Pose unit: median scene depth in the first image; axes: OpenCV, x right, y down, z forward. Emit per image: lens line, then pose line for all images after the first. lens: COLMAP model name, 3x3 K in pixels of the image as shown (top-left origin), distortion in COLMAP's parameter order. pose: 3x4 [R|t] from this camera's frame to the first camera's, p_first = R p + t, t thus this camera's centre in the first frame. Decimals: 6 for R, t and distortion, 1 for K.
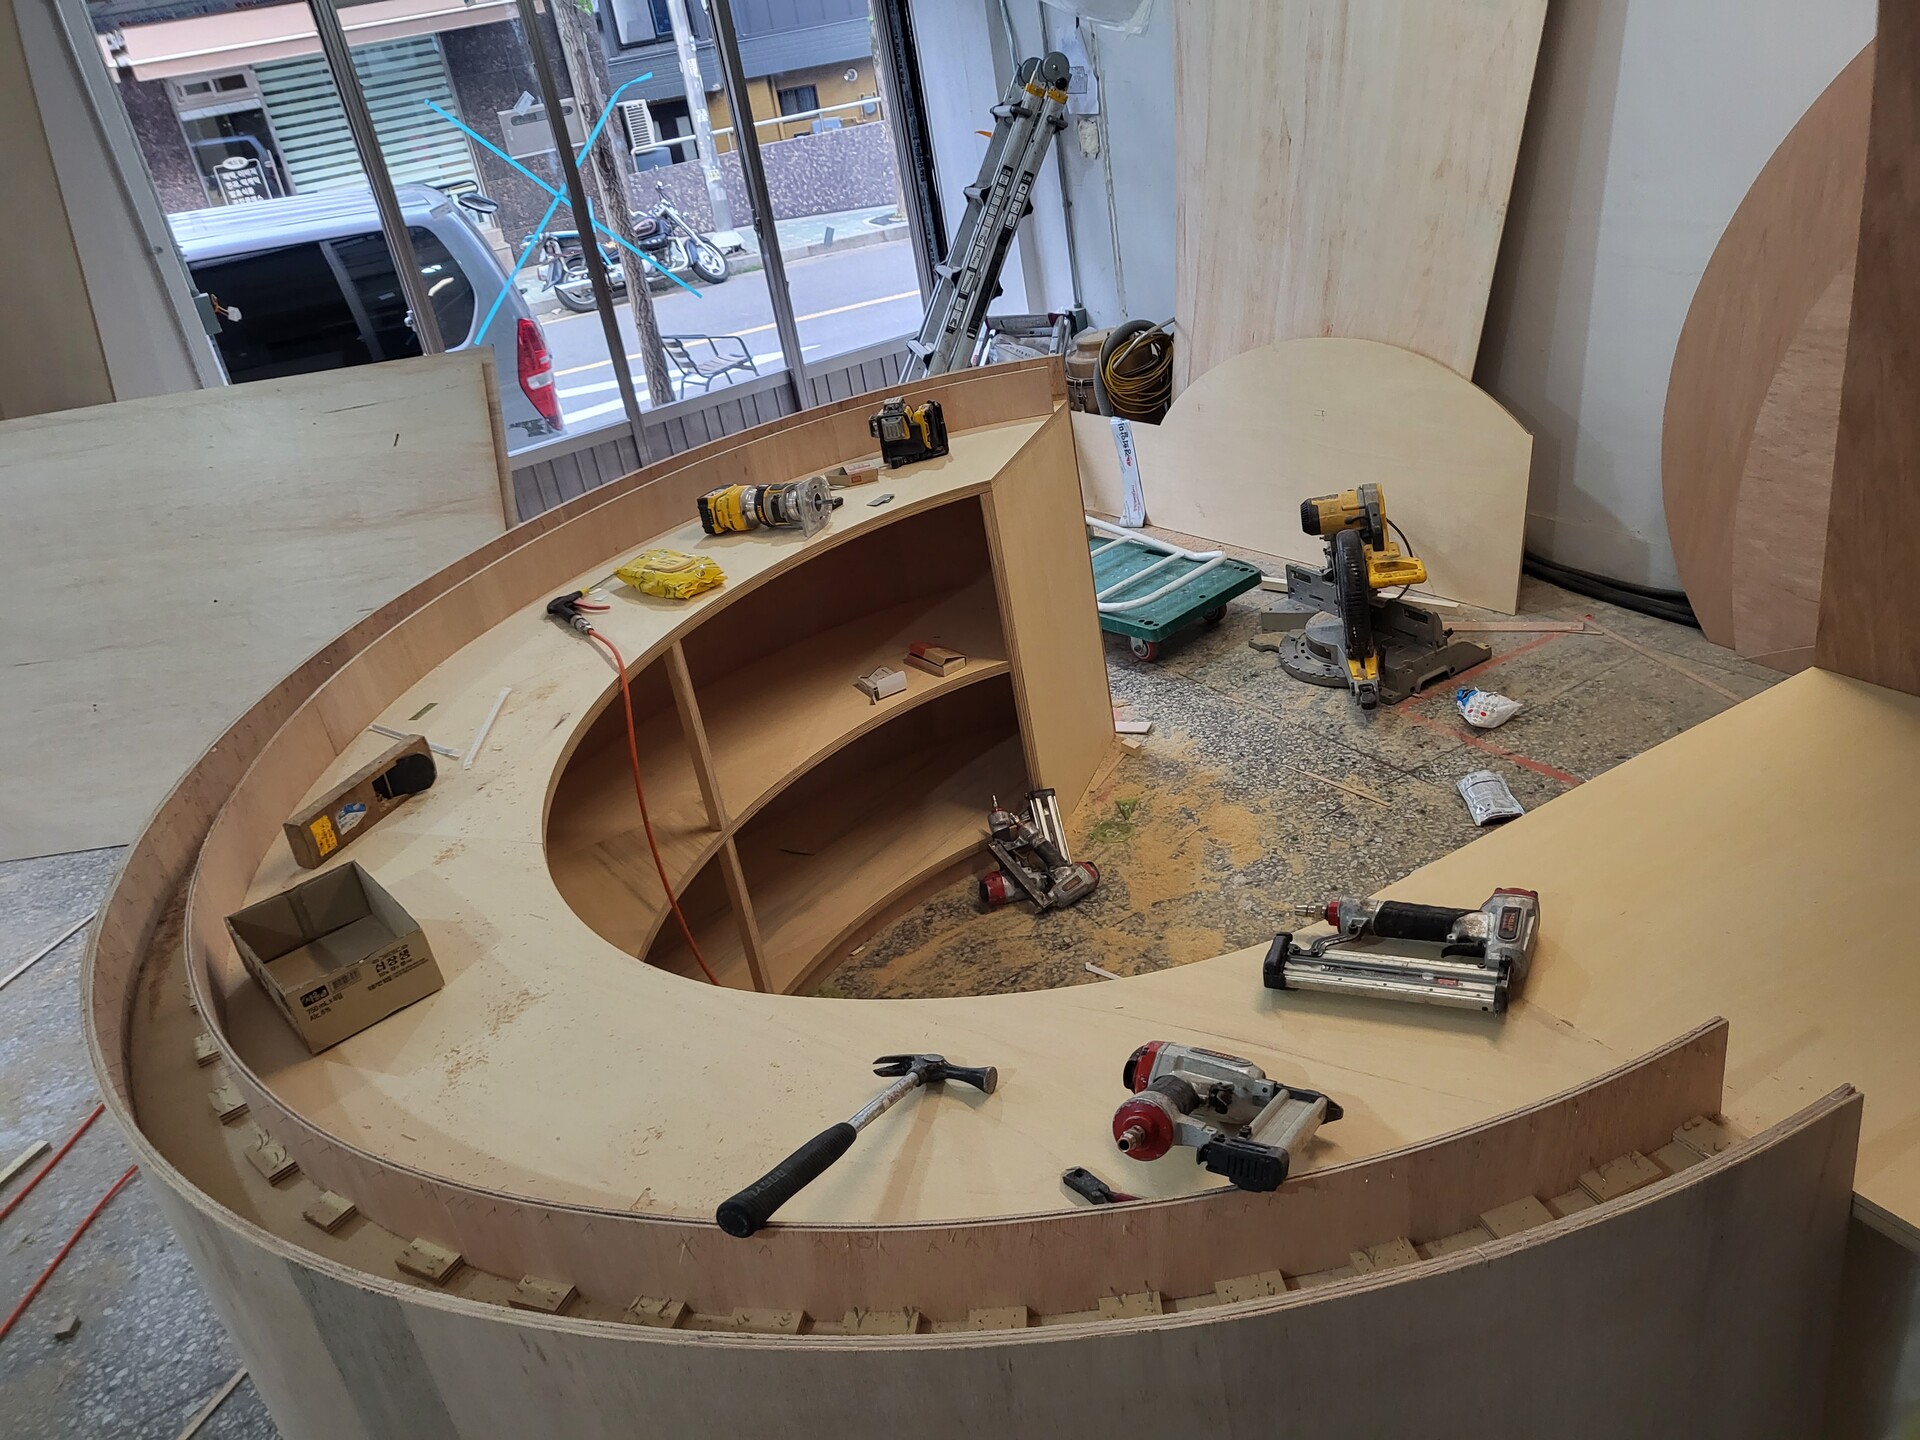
lens RADIAL K [[1491.3, 0, 922.3], [0, 1491.3, 707.2], [0, 0, 1]] dist [-0.012320, 0.050184]
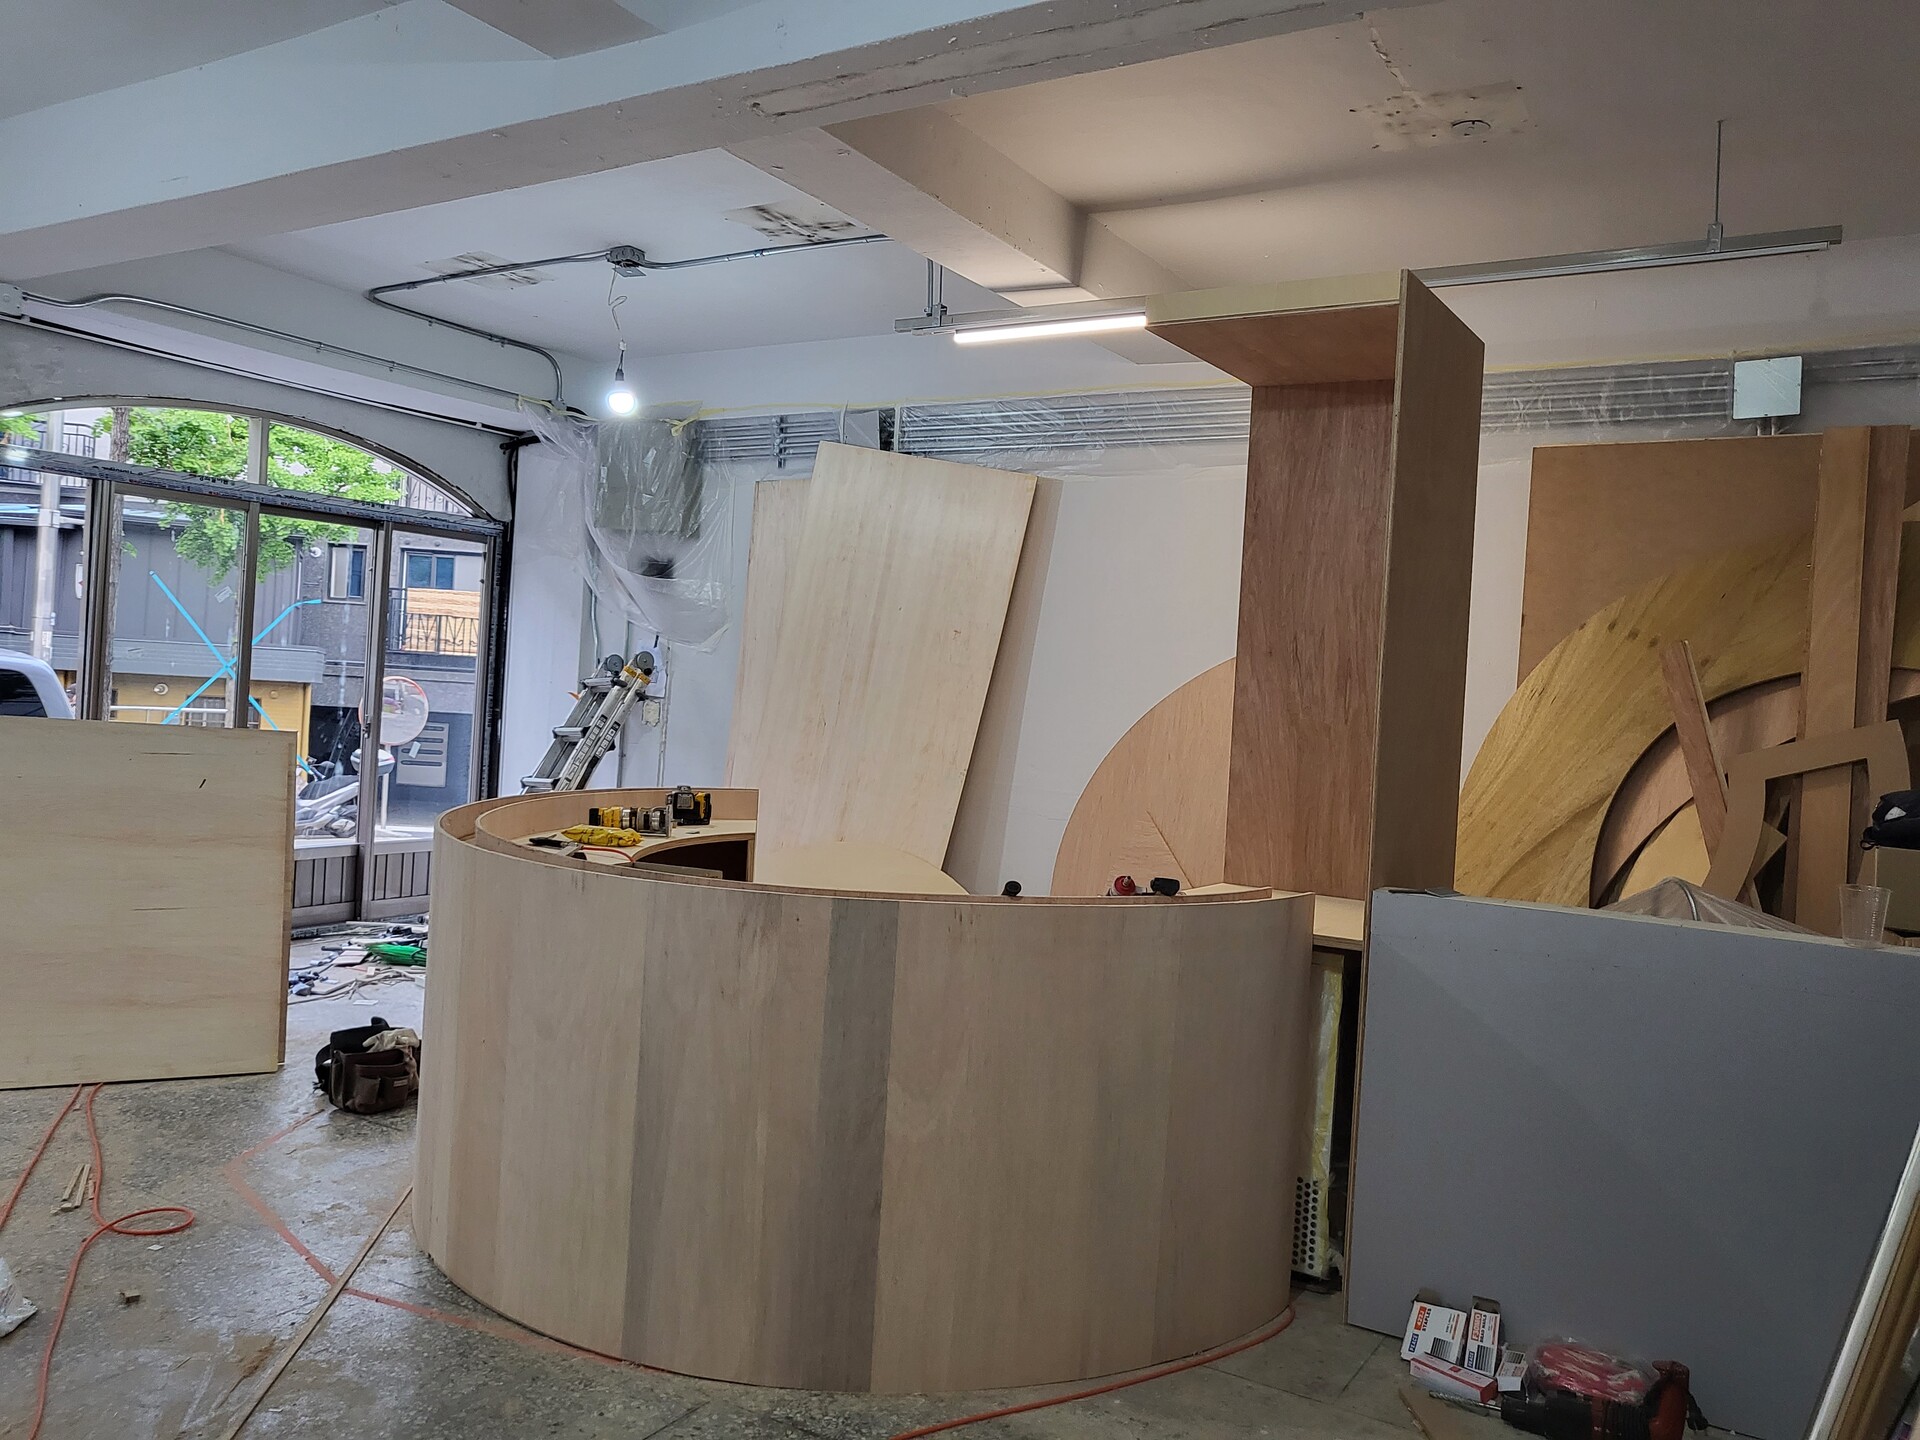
lens RADIAL K [[1491.3, 0, 949.7], [0, 1491.3, 703.6], [0, 0, 1]] dist [-0.012320, 0.050184]
pose [[0.850815, 0.216589, 0.478752, -0.406453], [0.025726, 0.892838, -0.449642, 0.321978], [-0.524835, 0.394879, 0.754068, -0.289695]]
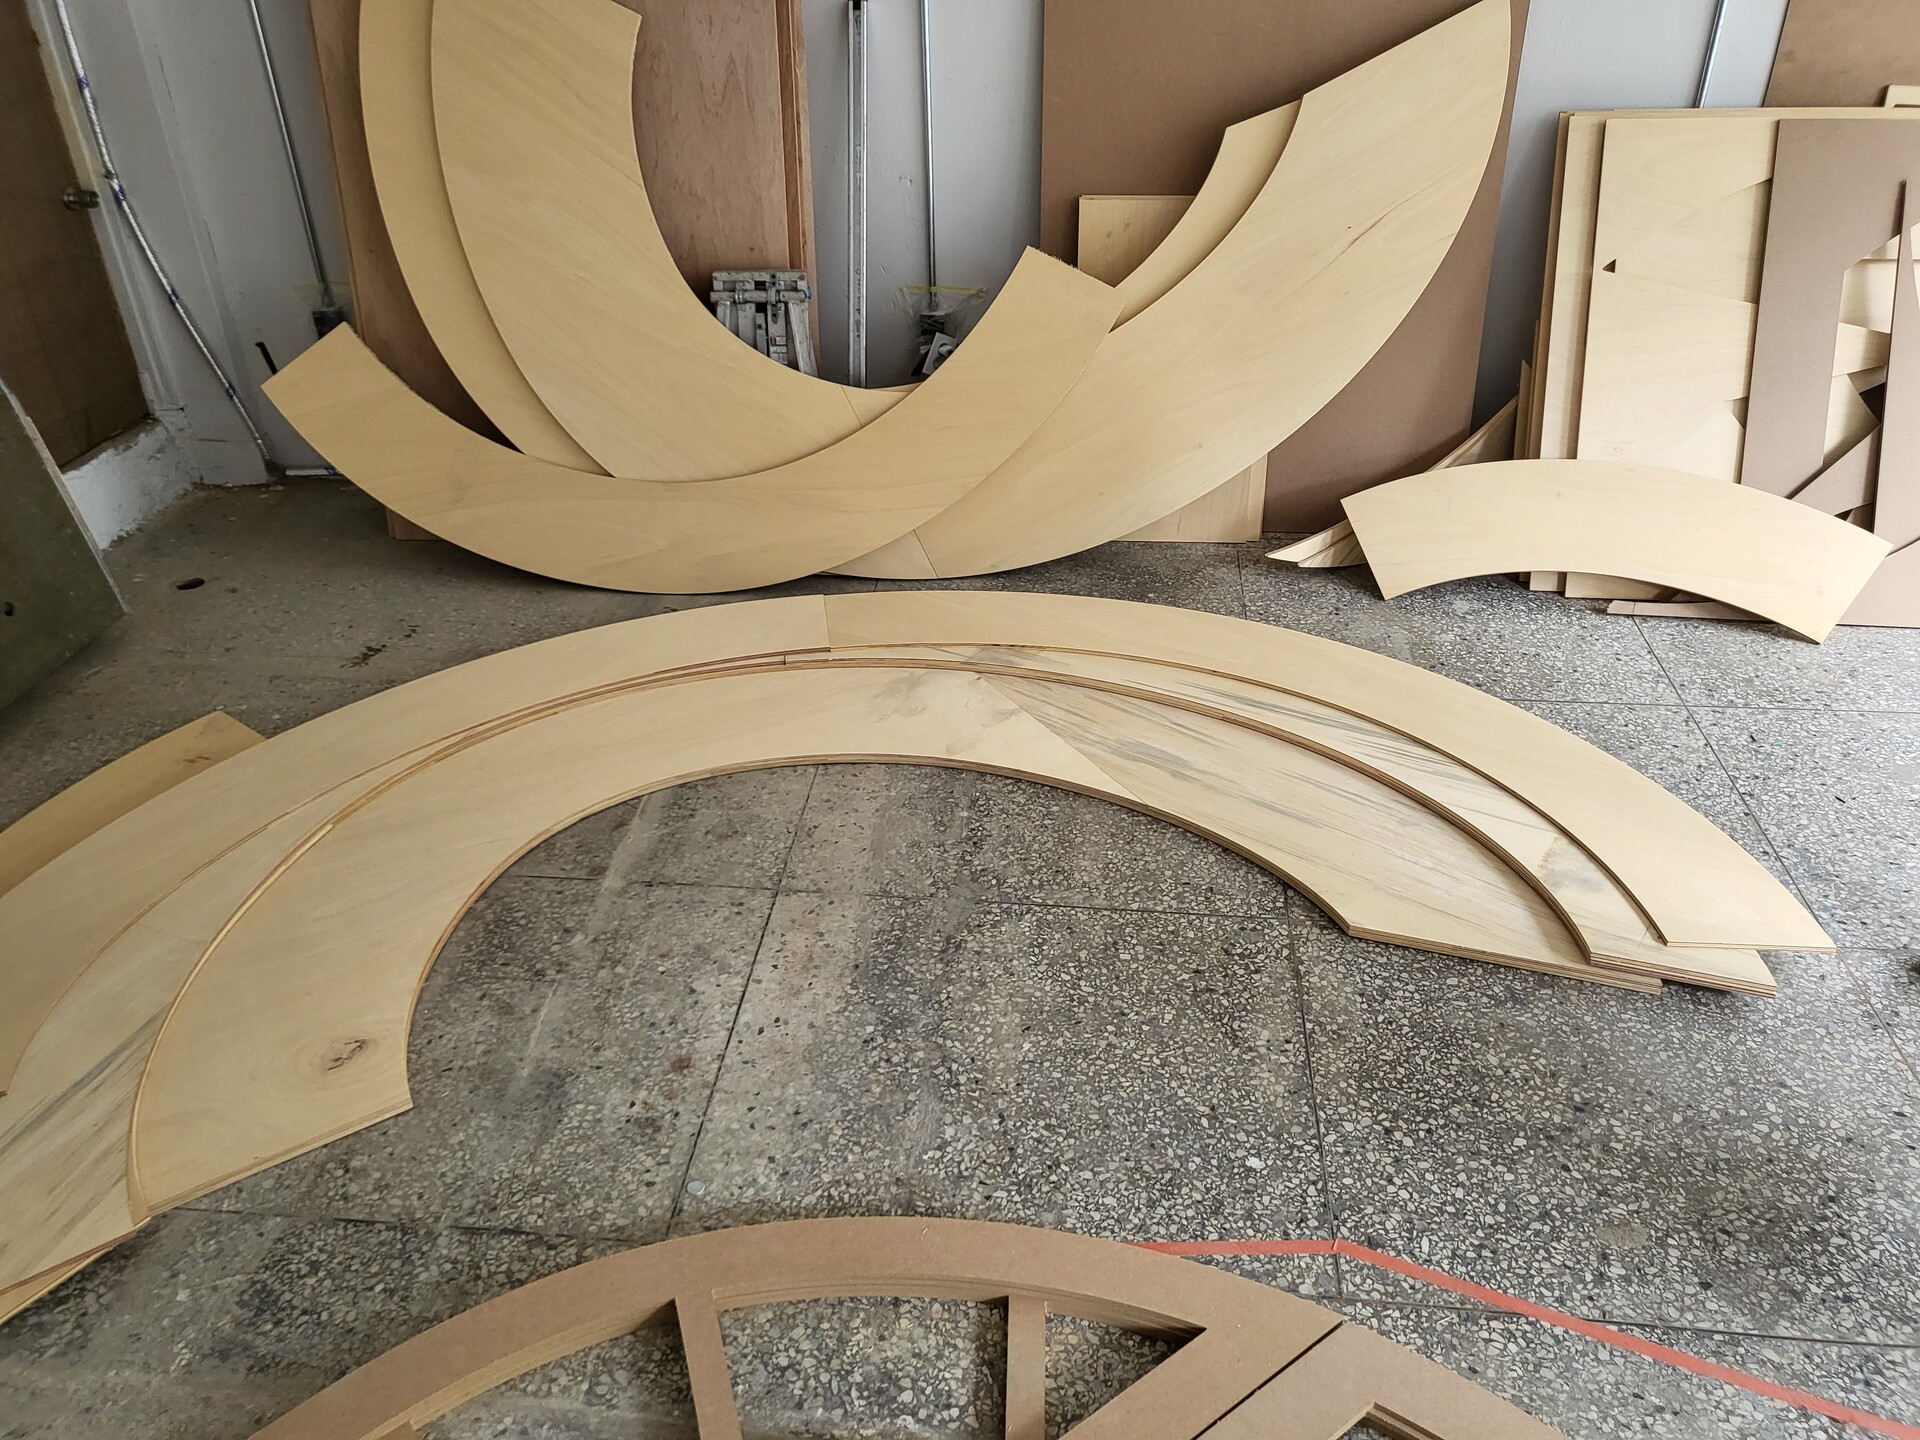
lens RADIAL K [[1491.3, 0, 949.4], [0, 1491.3, 727.7], [0, 0, 1]] dist [-0.012320, 0.050184]
pose [[-0.569361, 0.580952, -0.581655, 0.019115], [-0.243029, 0.556964, 0.794184, -0.218411], [0.785344, 0.593536, -0.175925, 0.435744]]
